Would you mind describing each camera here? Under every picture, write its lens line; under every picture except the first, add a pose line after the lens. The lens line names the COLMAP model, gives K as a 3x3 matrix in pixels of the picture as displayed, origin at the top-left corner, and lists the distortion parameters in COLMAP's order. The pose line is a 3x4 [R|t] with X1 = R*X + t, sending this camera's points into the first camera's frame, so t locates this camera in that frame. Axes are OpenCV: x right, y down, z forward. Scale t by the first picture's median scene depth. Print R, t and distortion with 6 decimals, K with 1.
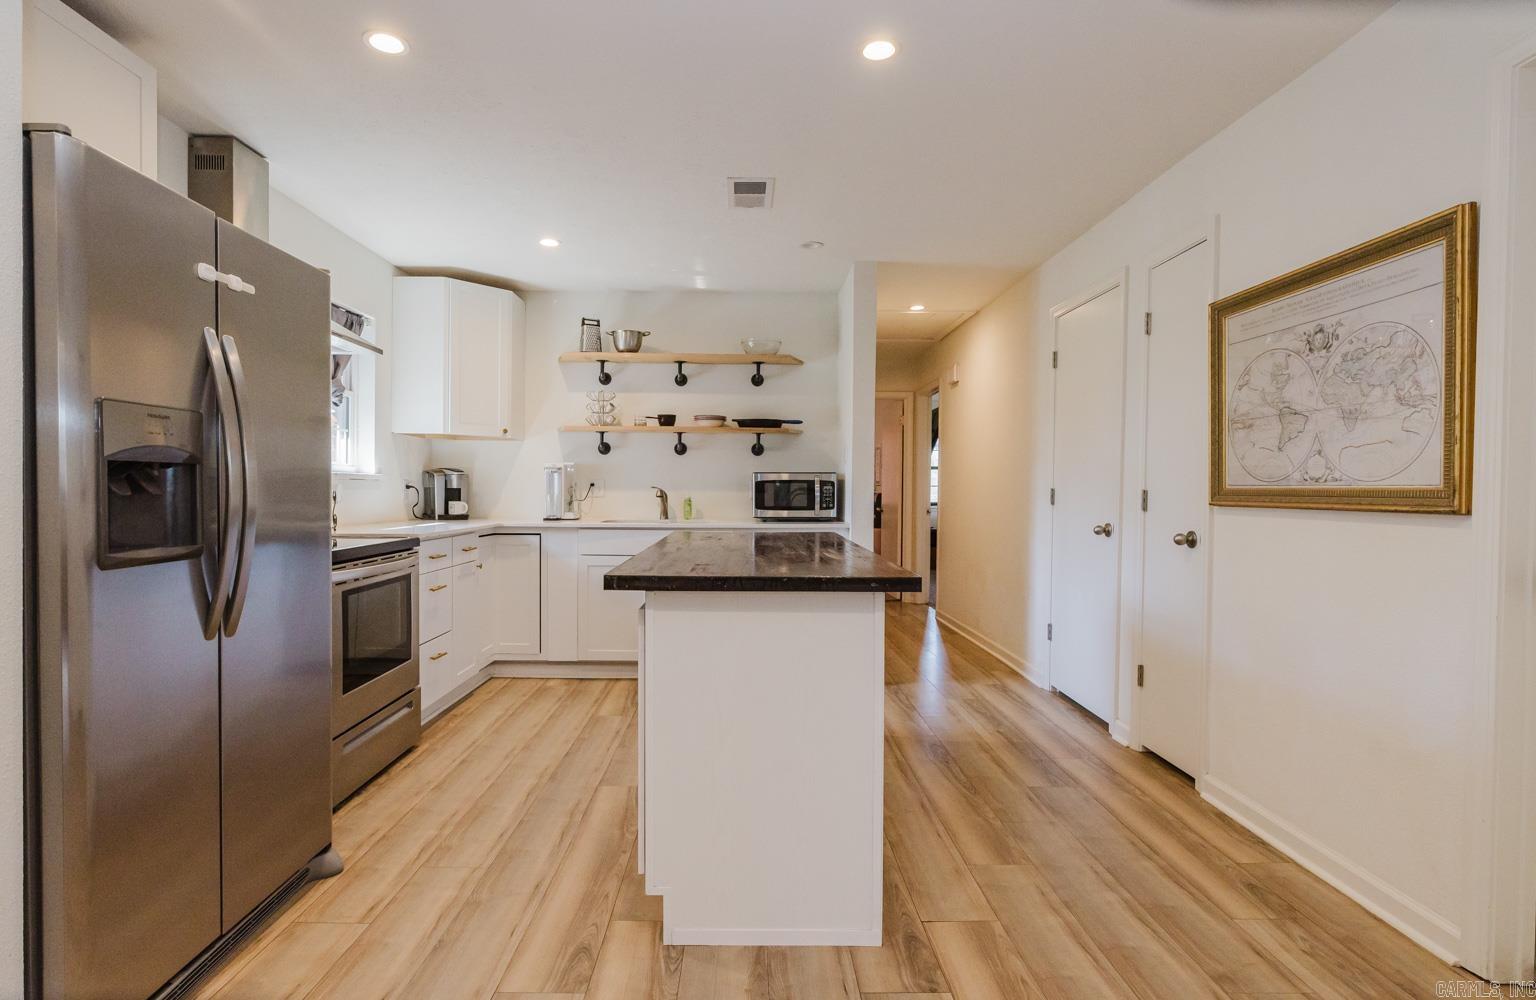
lens RADIAL K [[771.3, 0, 743.6], [0, 771.3, 506.0], [0, 0, 1]] dist [-0.011620, 0.000427]
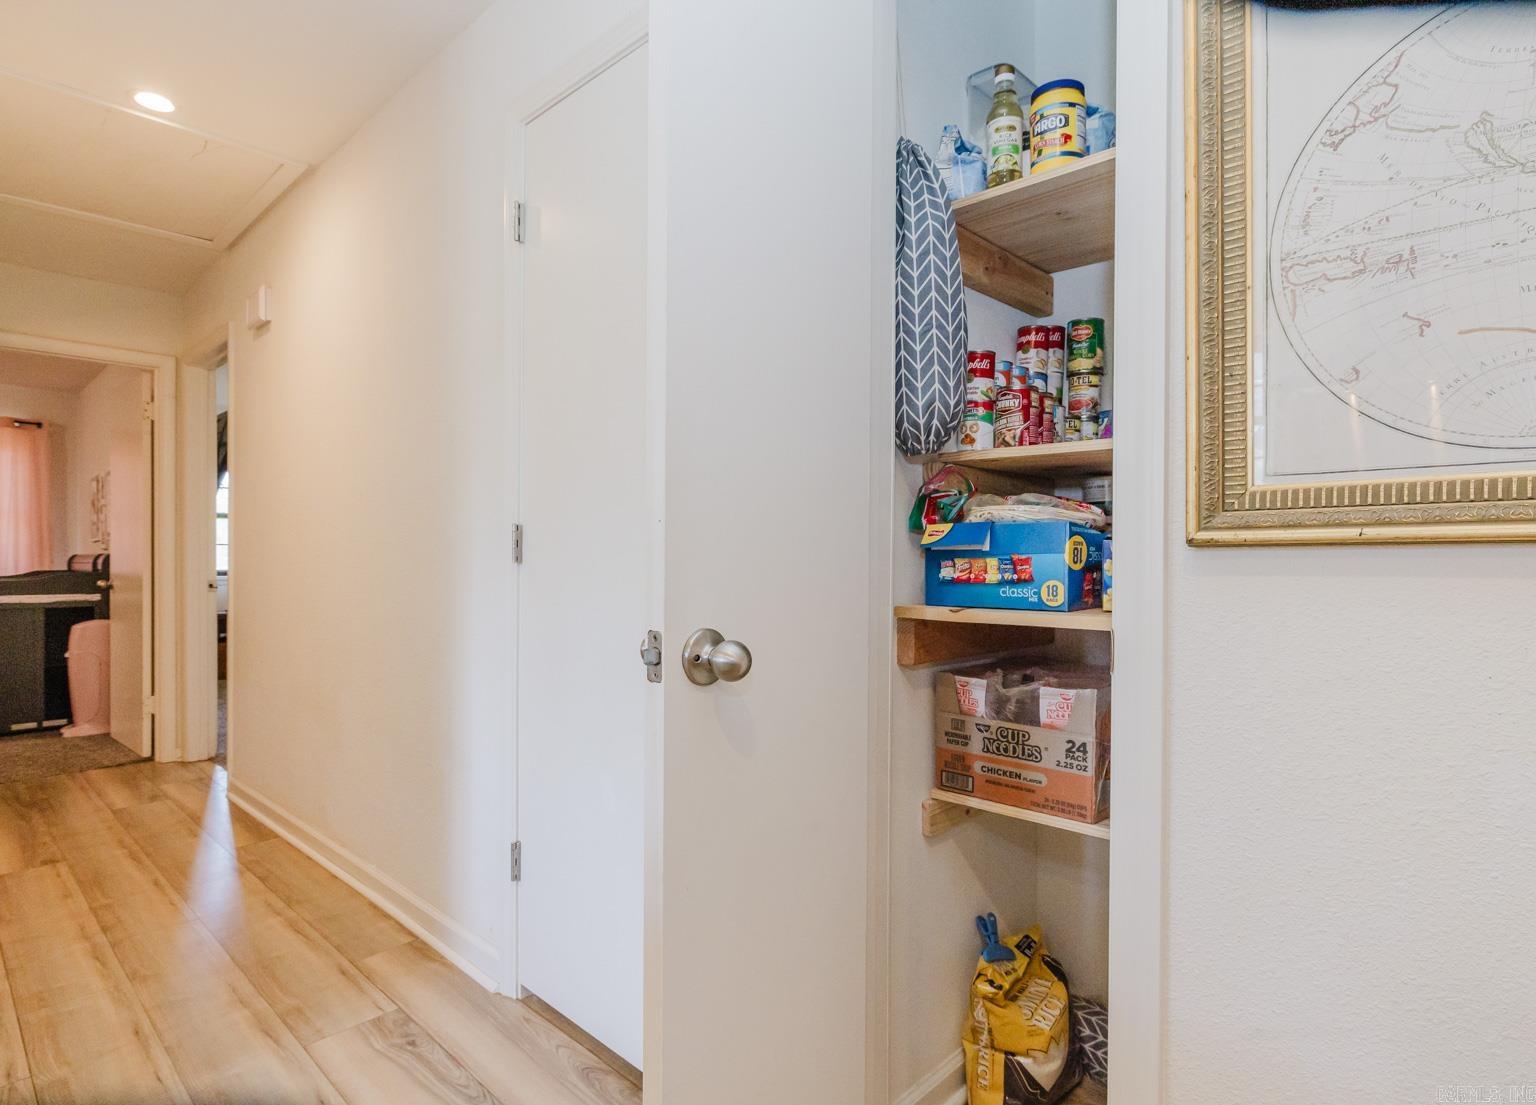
lens RADIAL K [[827.9, 0, 742.5], [0, 827.9, 555.5], [0, 0, 1]] dist [-0.003766, -0.002425]
pose [[0.699071, -0.012056, 0.714951, 0.169159], [0.025965, 0.999626, -0.008532, 0.001709], [-0.714581, 0.024528, 0.699123, 0.616102]]
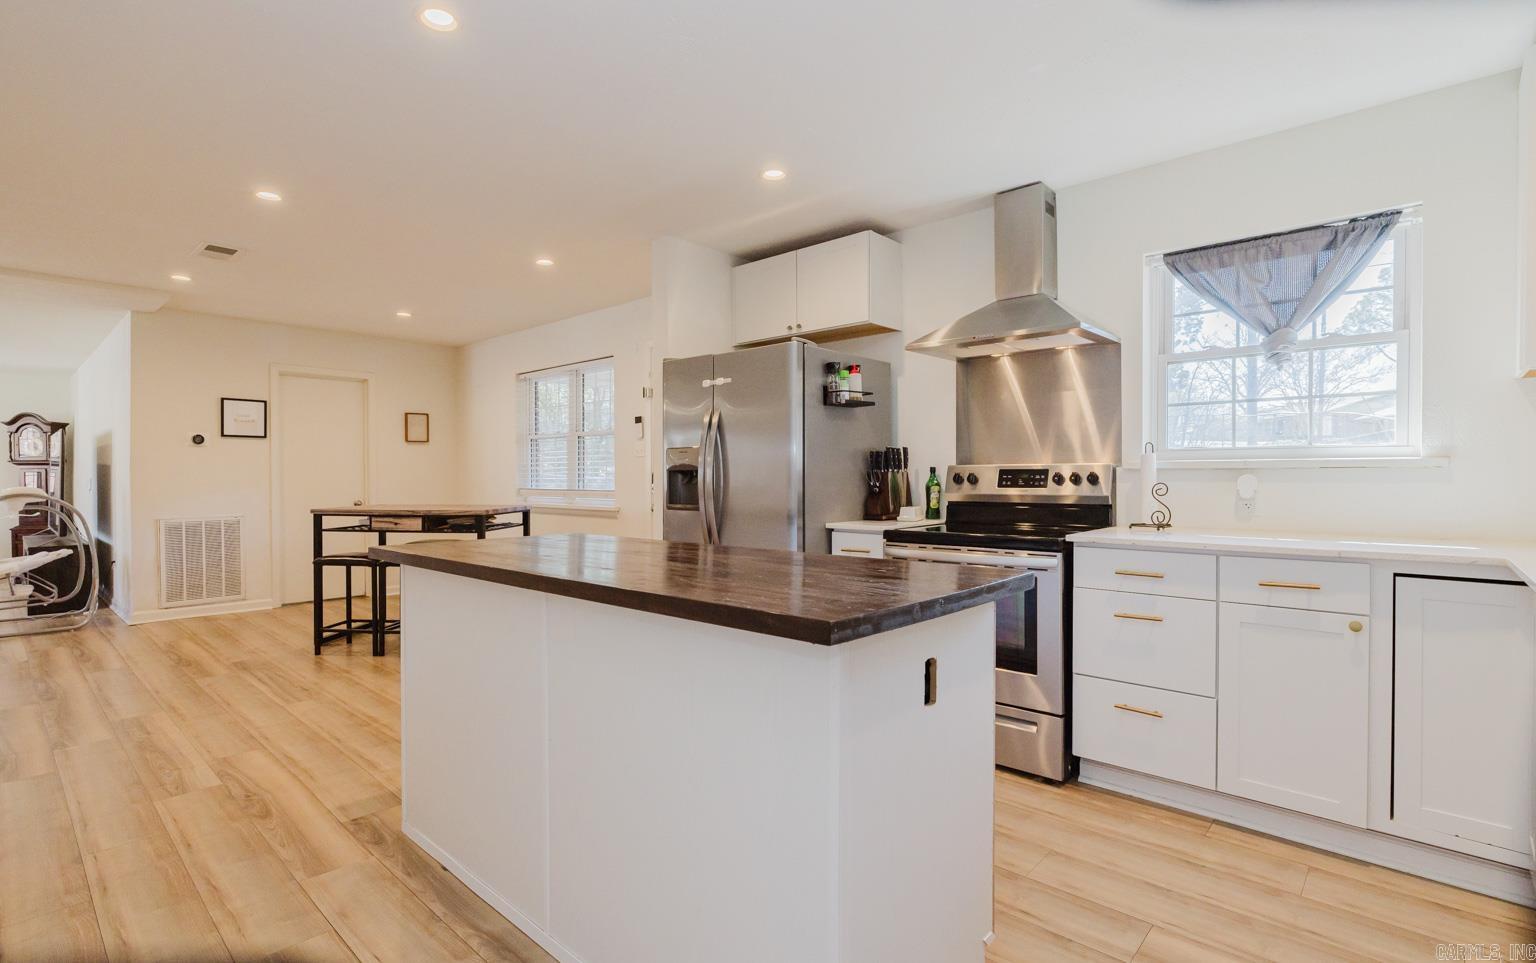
lens RADIAL K [[725.3, 0, 750.4], [0, 725.3, 487.1], [0, 0, 1]] dist [-0.011860, 0.003548]
pose [[-0.682204, 0.006423, -0.731134, 0.316057], [-0.016765, 0.999561, 0.024425, -0.024399], [0.730970, 0.028920, -0.681796, 1.063754]]
